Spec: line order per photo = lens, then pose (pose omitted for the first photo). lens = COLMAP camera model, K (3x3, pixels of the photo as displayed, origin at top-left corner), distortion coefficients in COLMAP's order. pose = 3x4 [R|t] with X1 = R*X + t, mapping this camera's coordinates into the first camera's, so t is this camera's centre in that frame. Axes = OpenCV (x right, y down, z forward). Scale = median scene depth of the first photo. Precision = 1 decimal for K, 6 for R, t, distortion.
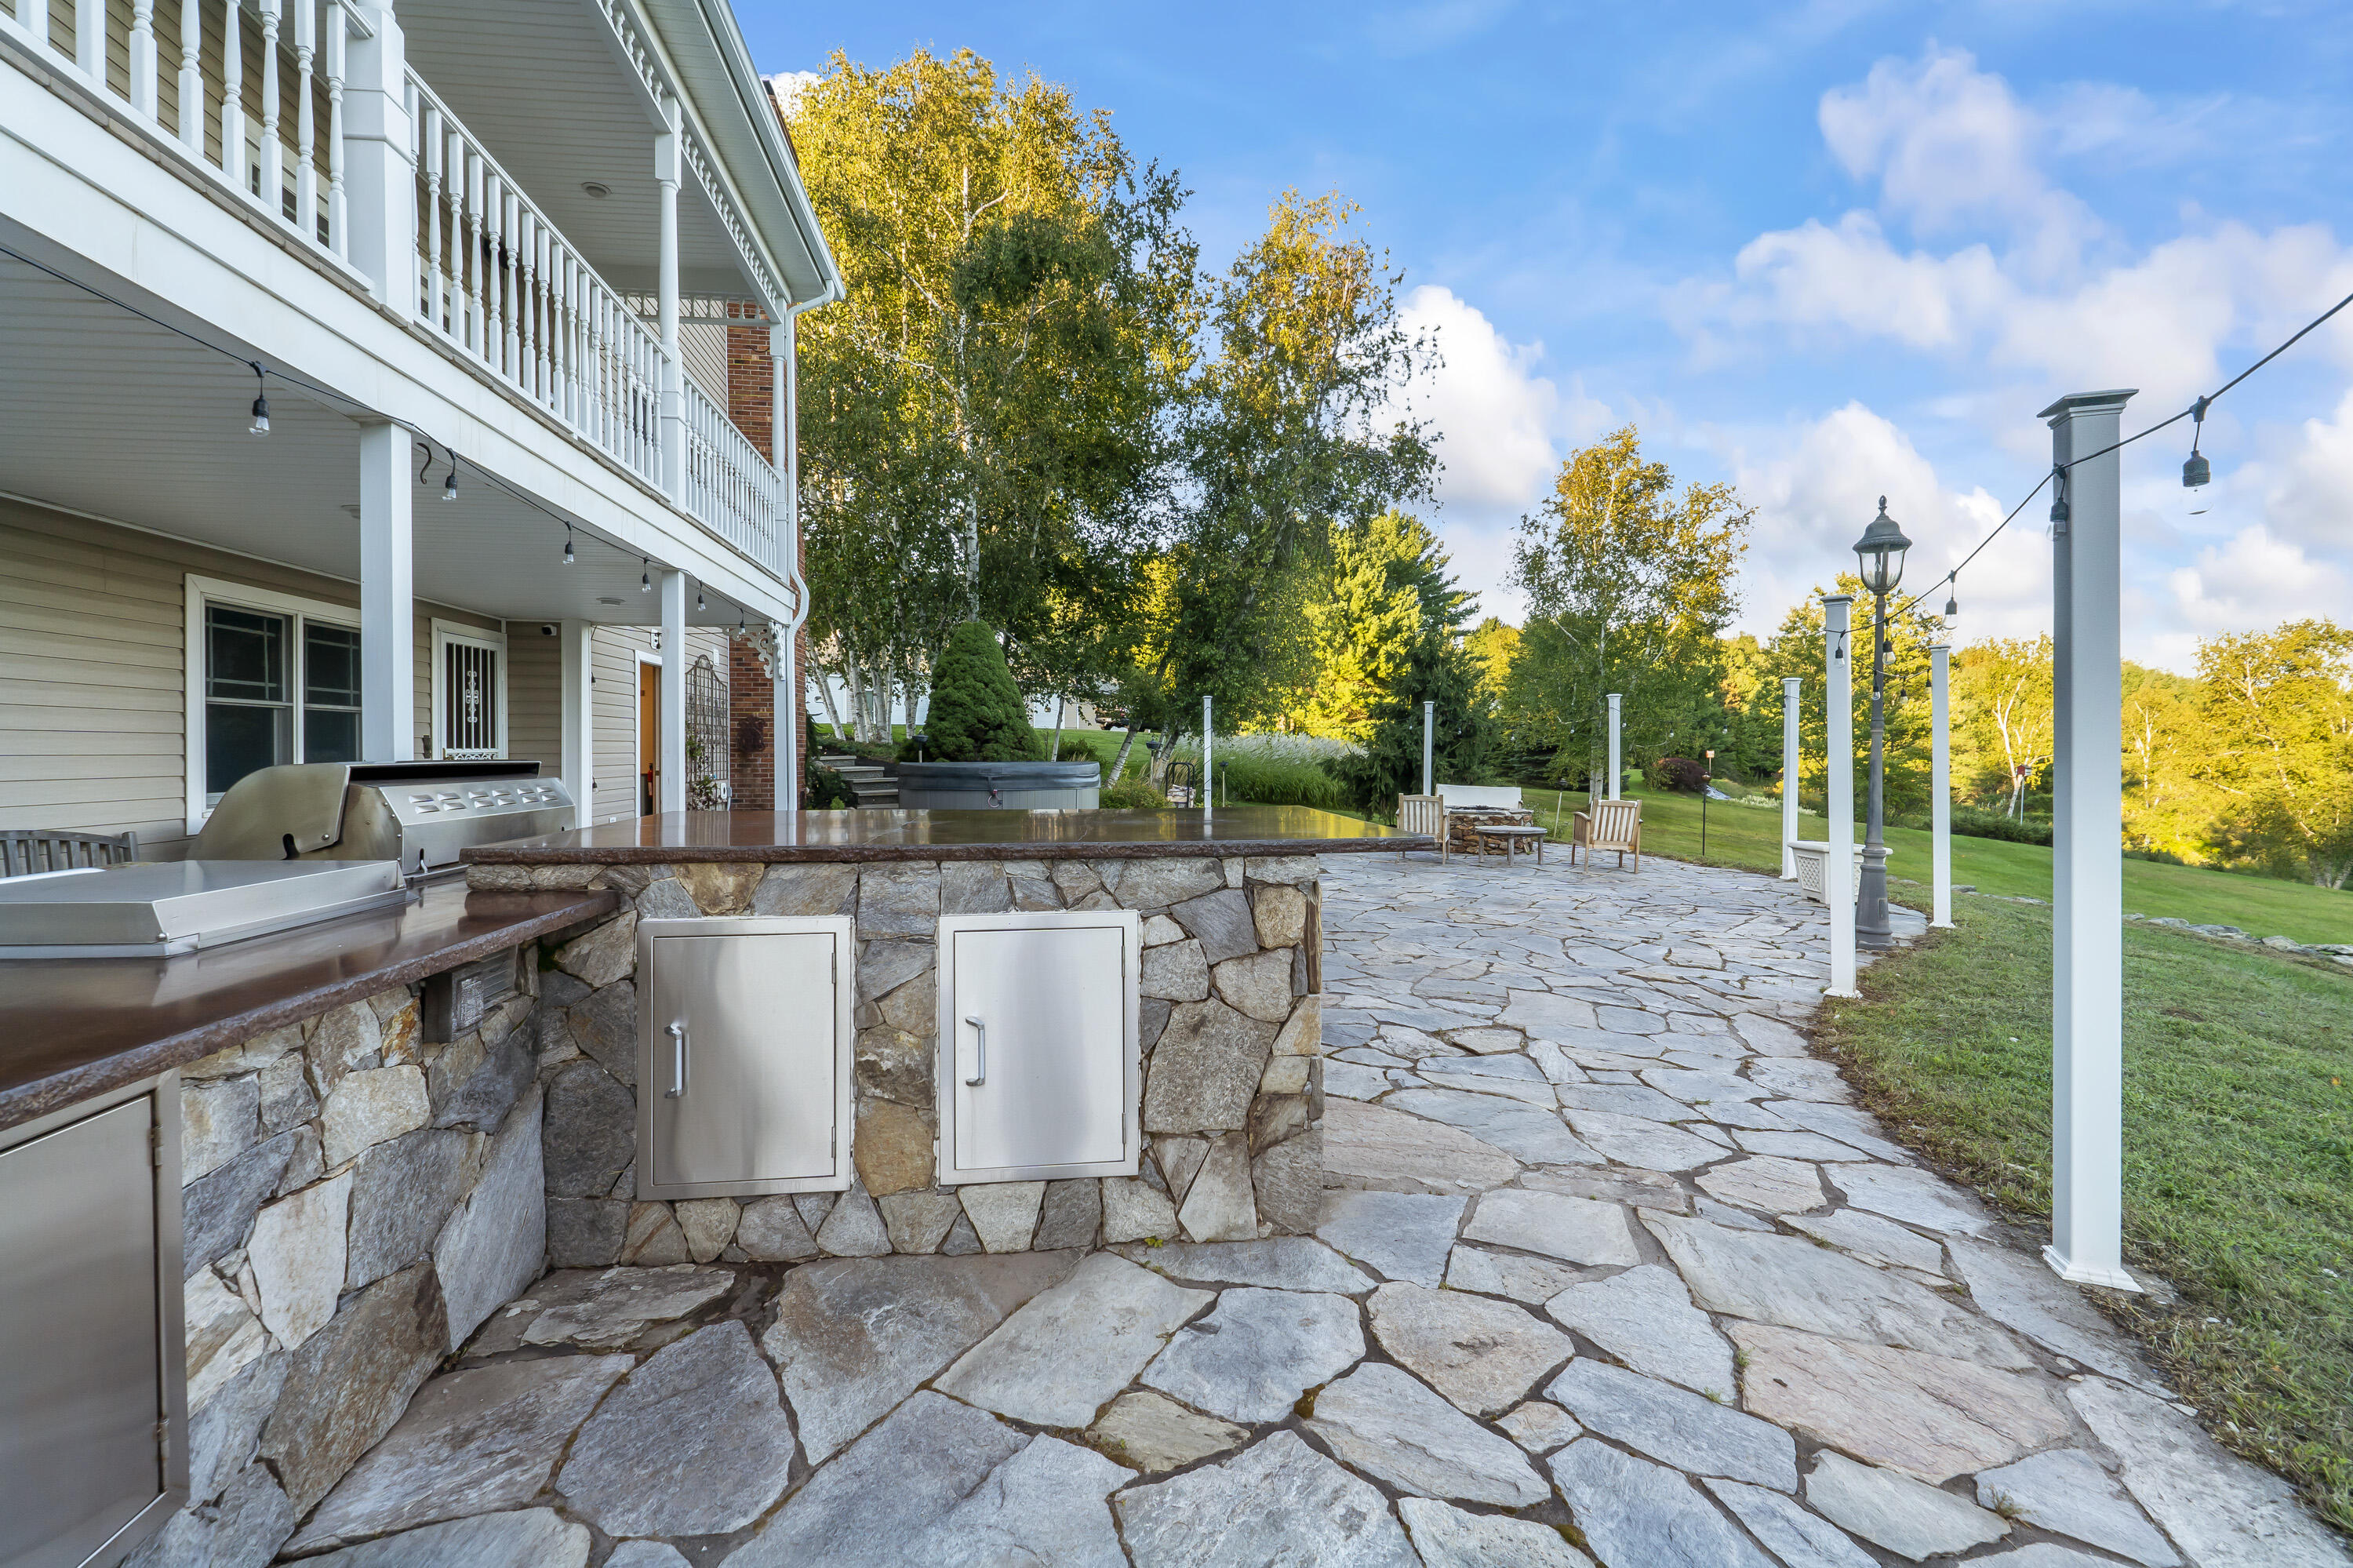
lens RADIAL K [[993.7, 0, 1169.0], [0, 993.7, 755.5], [0, 0, 1]] dist [0.000410, -0.000480]
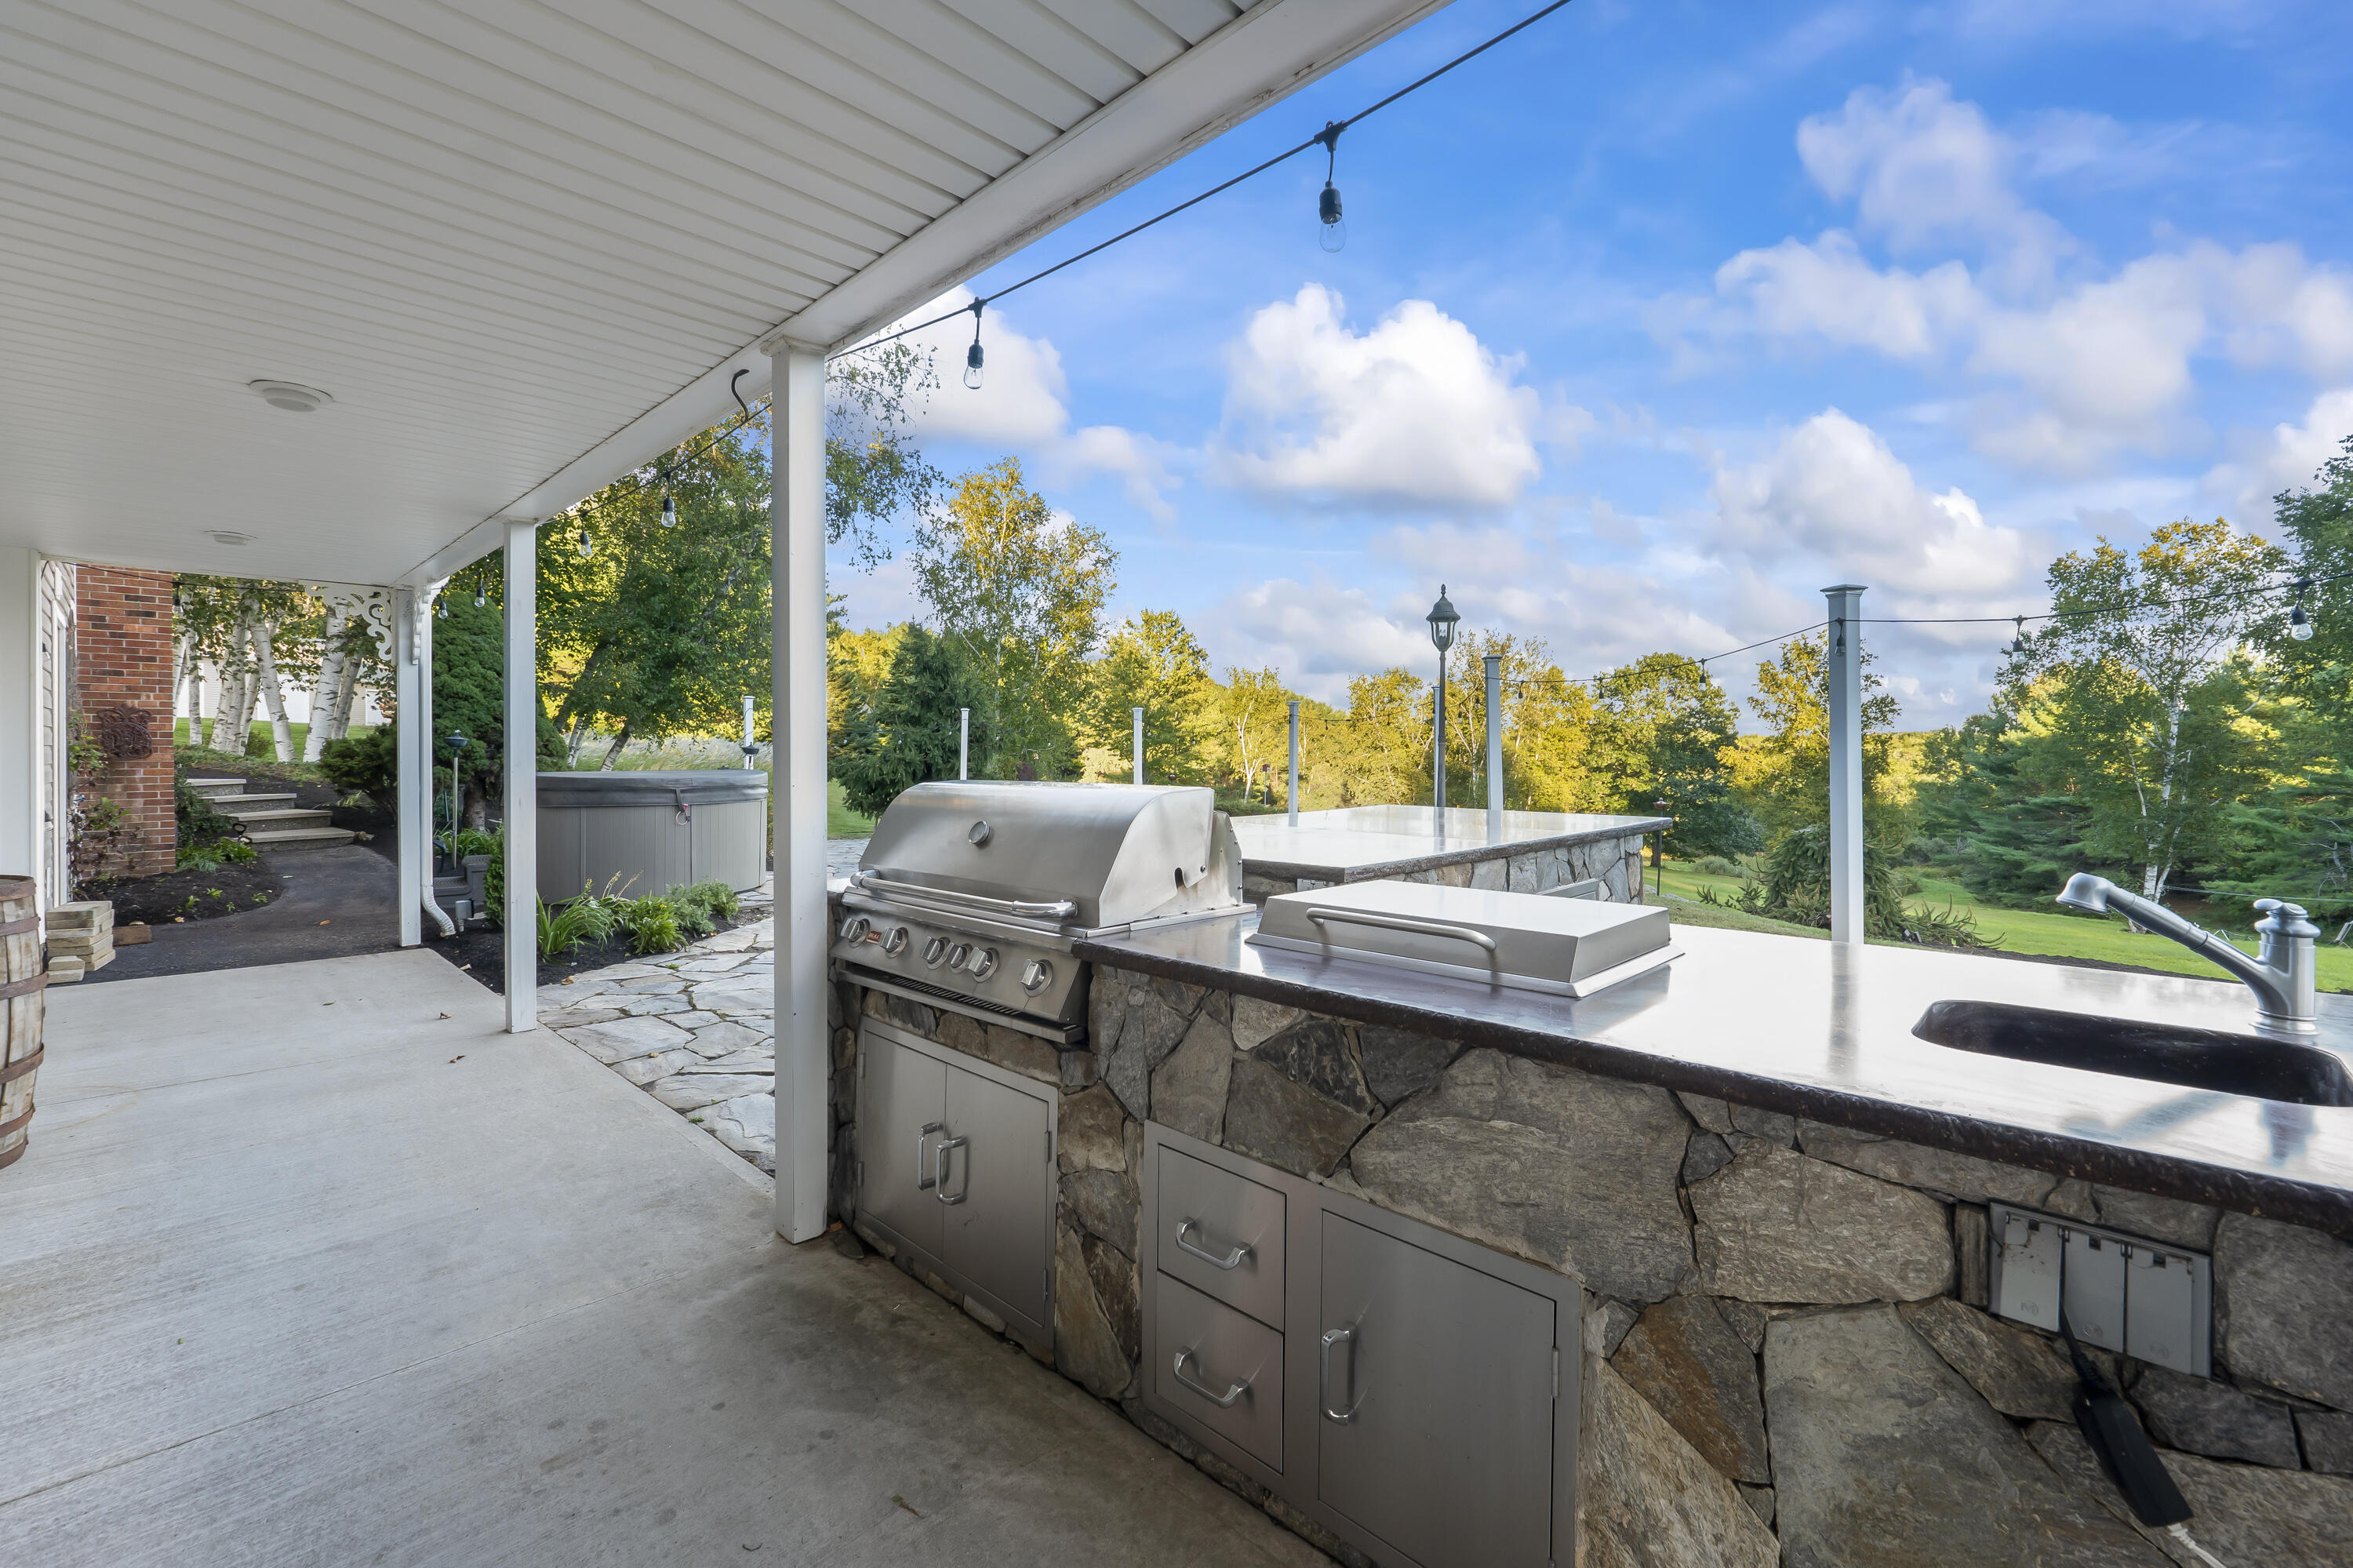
lens RADIAL K [[993.7, 0, 1169.0], [0, 993.7, 755.5], [0, 0, 1]] dist [0.000410, -0.000480]
pose [[0.783587, -0.001592, 0.621279, -0.103897], [0.003445, 0.999992, -0.001783, -0.001102], [-0.621272, 0.003537, 0.783587, 0.019319]]
